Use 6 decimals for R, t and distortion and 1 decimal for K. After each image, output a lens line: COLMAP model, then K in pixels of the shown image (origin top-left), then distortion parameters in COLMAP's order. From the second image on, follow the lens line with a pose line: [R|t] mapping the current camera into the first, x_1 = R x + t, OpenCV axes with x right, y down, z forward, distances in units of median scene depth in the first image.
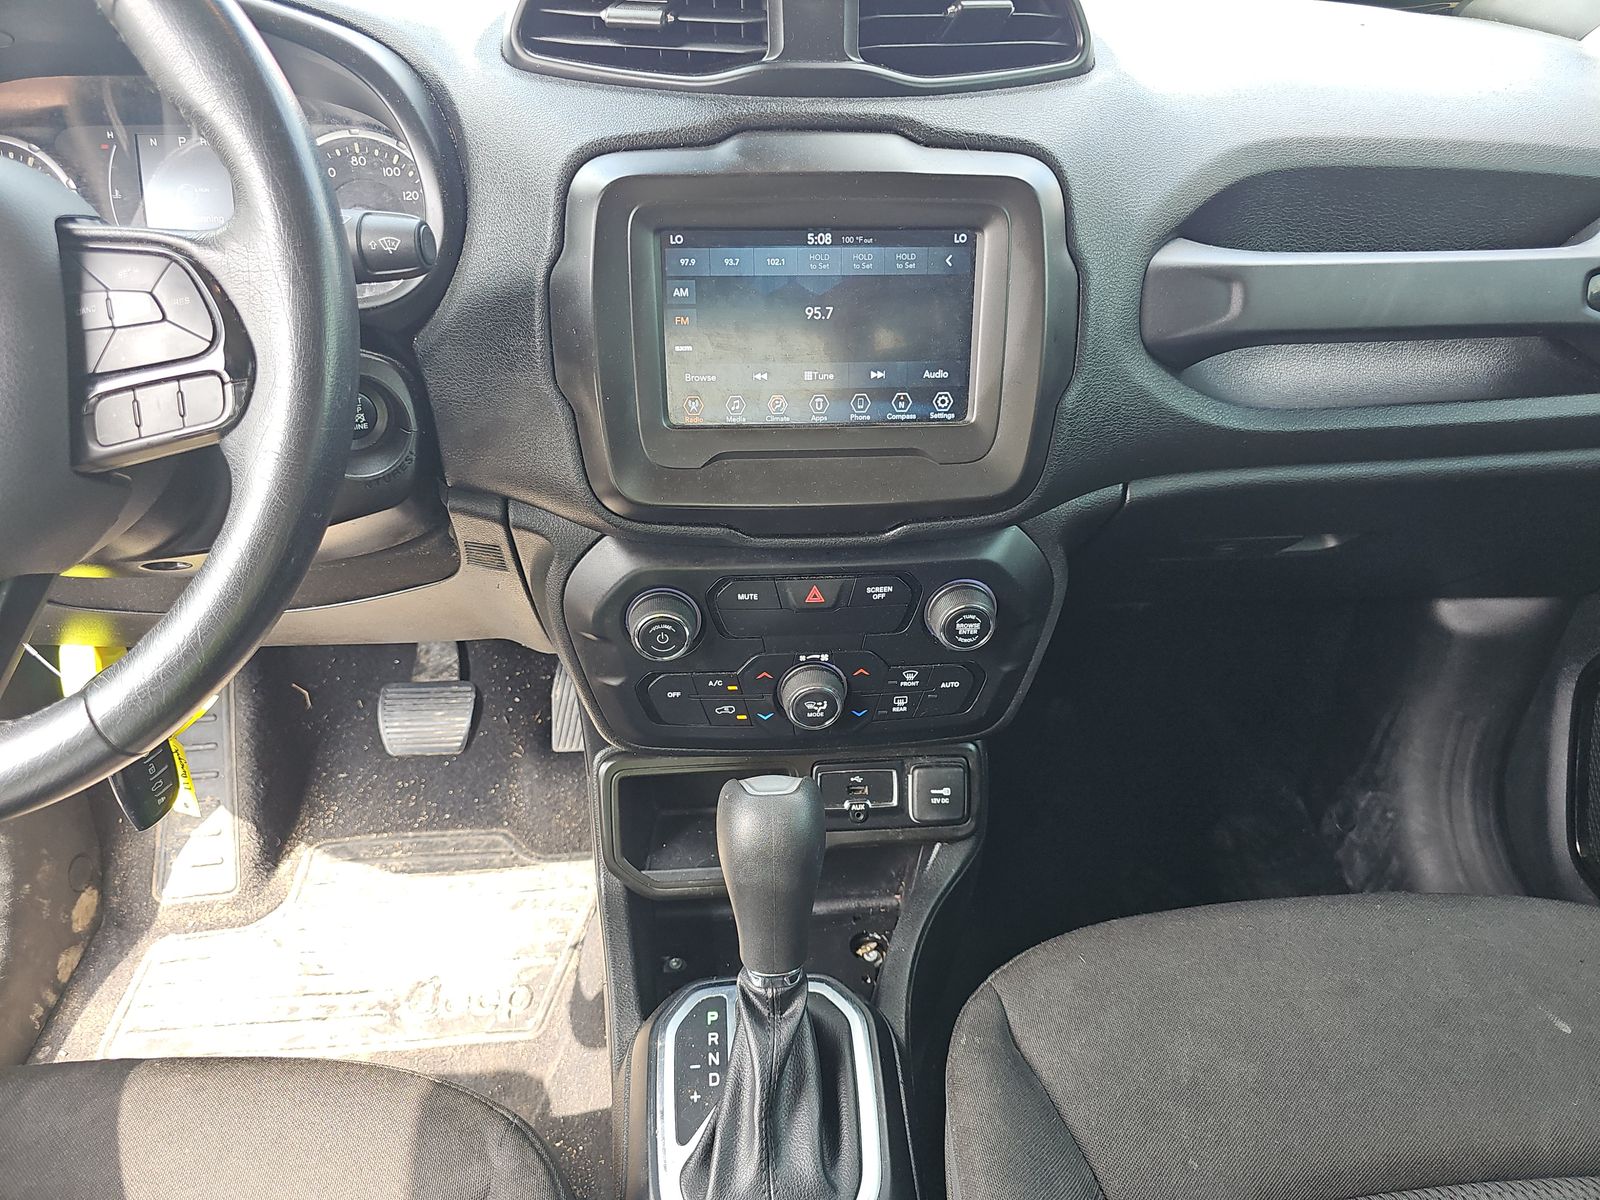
lens RADIAL K [[1057.7, 0, 800.0], [0, 1057.7, 600.0], [0, 0, 1]] dist [0.001112, -0.005408]
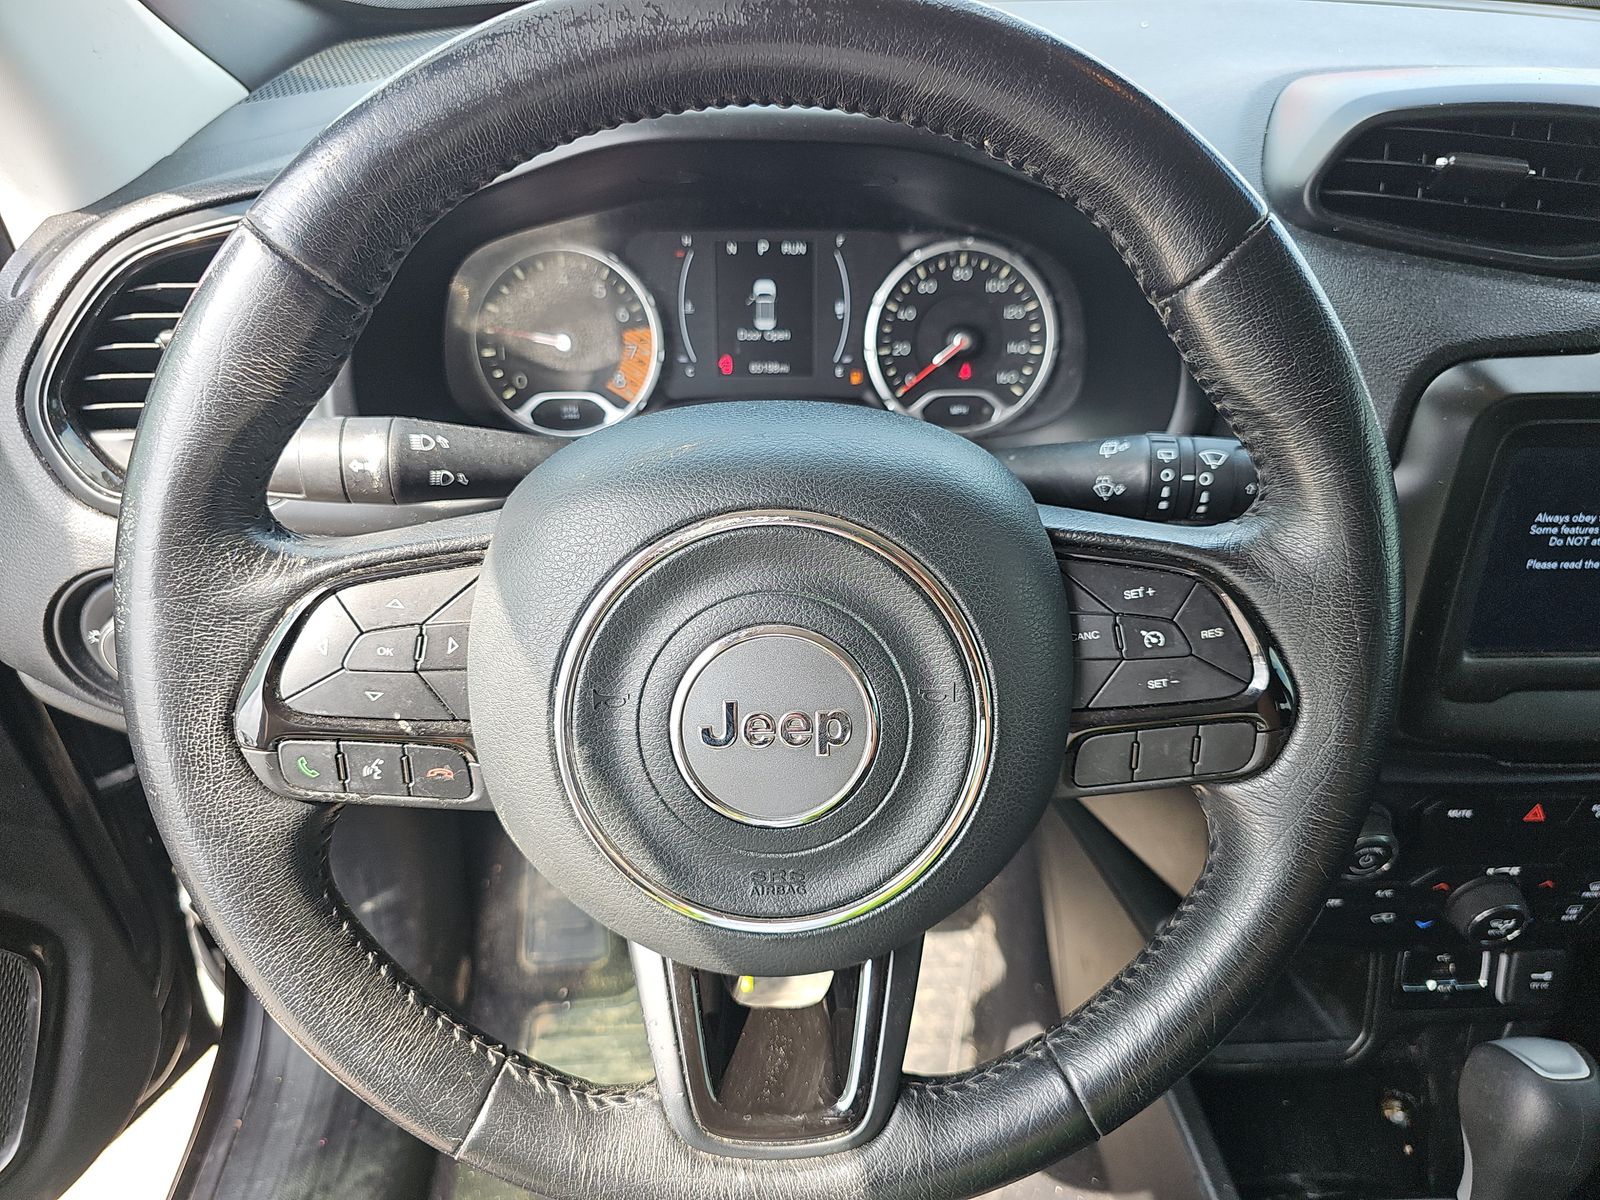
lens RADIAL K [[1066.0, 0, 800.0], [0, 1066.0, 600.0], [0, 0, 1]] dist [0.004022, 0.000159]
pose [[0.999006, 0.028116, -0.034594, -0.515912], [-0.025155, 0.996212, 0.083237, -0.216620], [0.036803, -0.082284, 0.995929, 0.090755]]
